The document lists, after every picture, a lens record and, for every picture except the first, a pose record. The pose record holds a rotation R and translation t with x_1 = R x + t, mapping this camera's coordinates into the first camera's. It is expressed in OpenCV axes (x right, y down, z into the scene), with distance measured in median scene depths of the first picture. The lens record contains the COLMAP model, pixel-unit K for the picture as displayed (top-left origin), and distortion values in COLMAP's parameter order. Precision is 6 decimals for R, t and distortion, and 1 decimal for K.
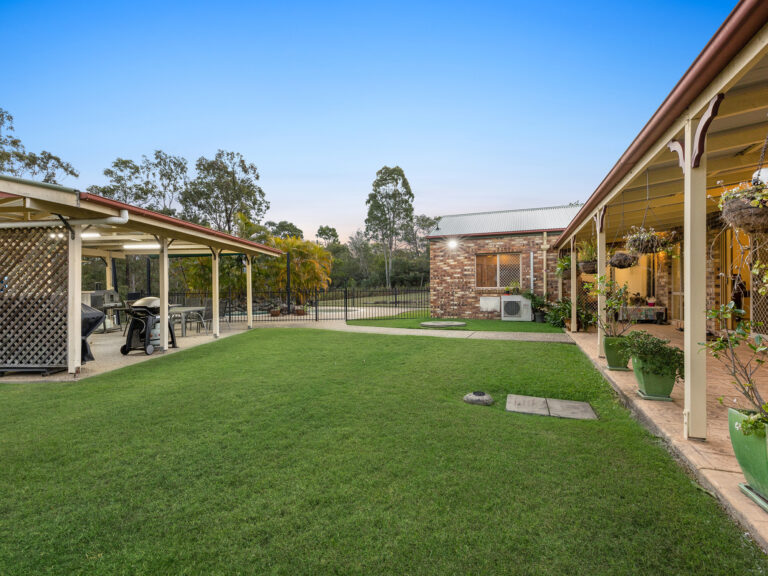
lens RADIAL K [[345.0, 0, 384.4], [0, 345.0, 286.3], [0, 0, 1]] dist [0.002330, 0.000891]
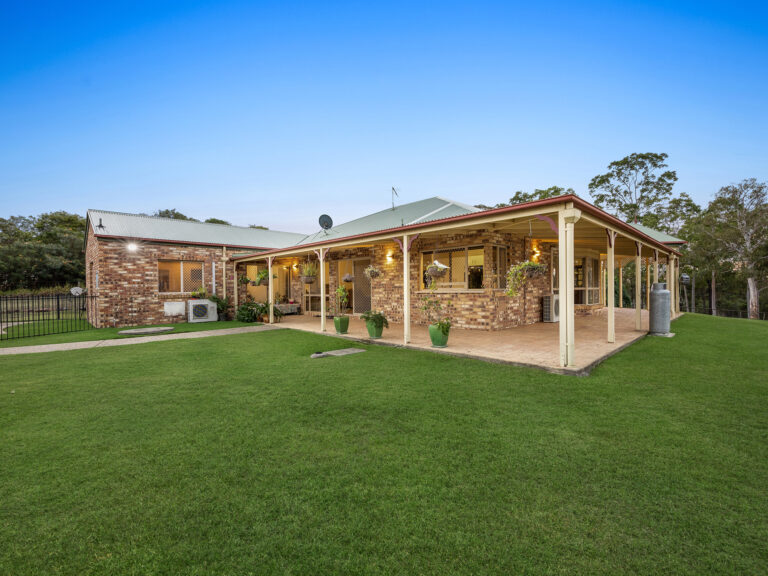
lens RADIAL K [[345.0, 0, 381.6], [0, 345.0, 290.1], [0, 0, 1]] dist [0.002330, 0.000891]
pose [[0.419880, -0.003228, 0.907574, -0.386957], [0.003845, 0.999991, 0.001777, -0.003892], [-0.907572, 0.002743, 0.419889, -0.011312]]
